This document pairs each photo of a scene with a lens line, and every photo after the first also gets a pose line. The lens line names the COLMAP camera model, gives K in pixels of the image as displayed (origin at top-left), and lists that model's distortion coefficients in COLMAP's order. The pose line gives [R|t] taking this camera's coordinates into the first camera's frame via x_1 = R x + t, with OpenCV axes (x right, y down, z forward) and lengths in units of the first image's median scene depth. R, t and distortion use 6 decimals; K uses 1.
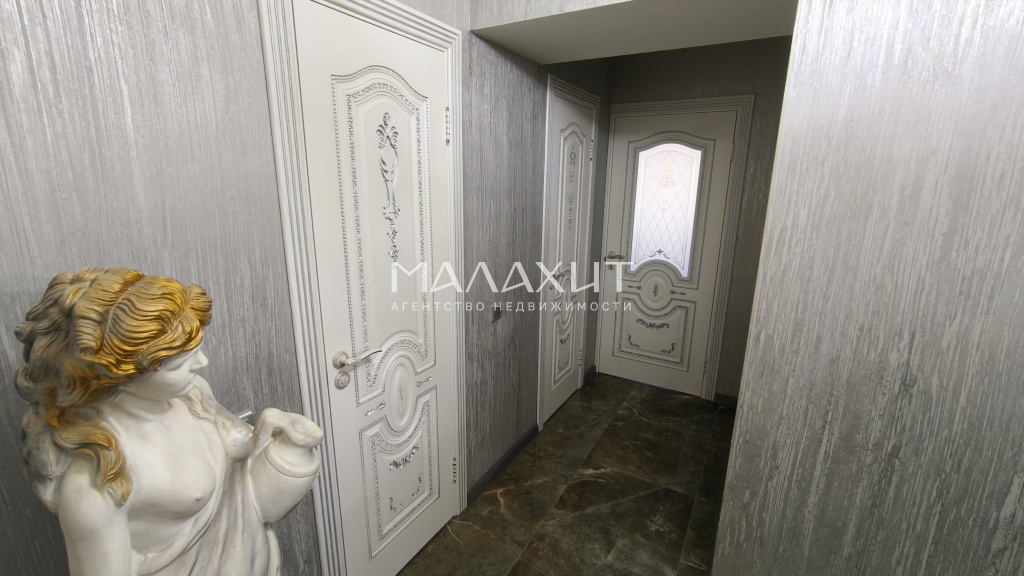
lens RADIAL K [[435.2, 0, 512.8], [0, 435.2, 288.2], [0, 0, 1]] dist [-0.003676, 0.000218]
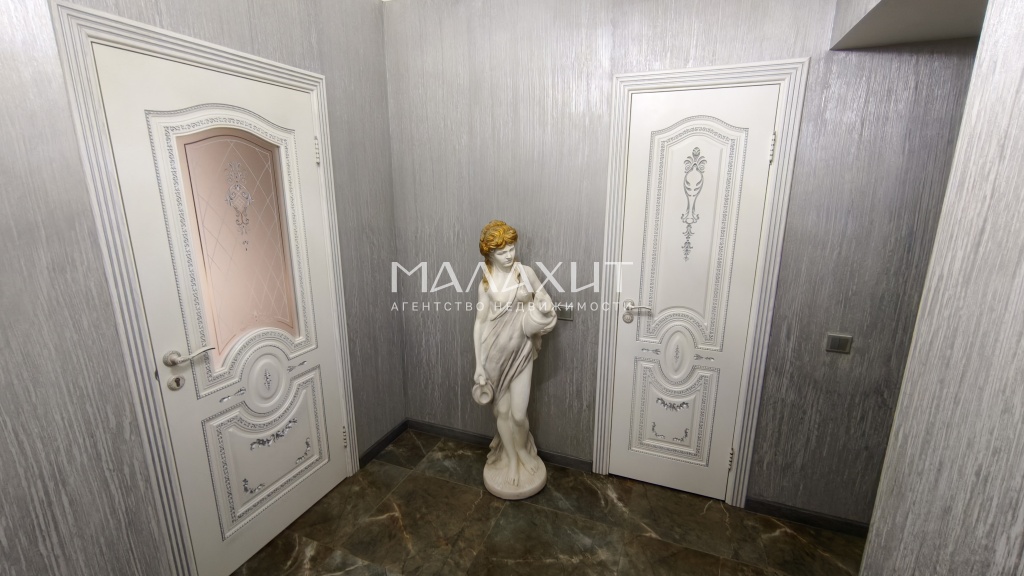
lens RADIAL K [[435.2, 0, 512.4], [0, 435.2, 290.1], [0, 0, 1]] dist [-0.003676, 0.000218]
pose [[0.146909, 0.221292, -0.964079, 1.119327], [-0.241657, 0.953149, 0.181959, -0.079328], [0.959176, 0.206245, 0.193503, 0.263379]]
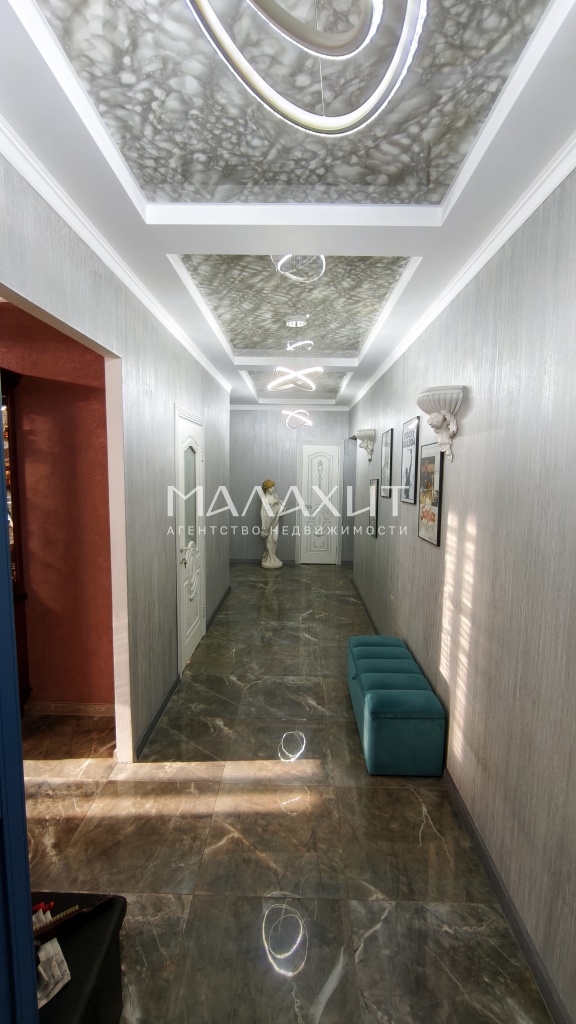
lens RADIAL K [[435.2, 0, 291.7], [0, 435.2, 512.5], [0, 0, 1]] dist [-0.003676, 0.000218]
pose [[0.483089, 0.086188, -0.871319, 4.174919], [-0.226533, 0.973563, -0.029296, 0.434230], [0.845759, 0.211535, 0.489842, -1.699828]]
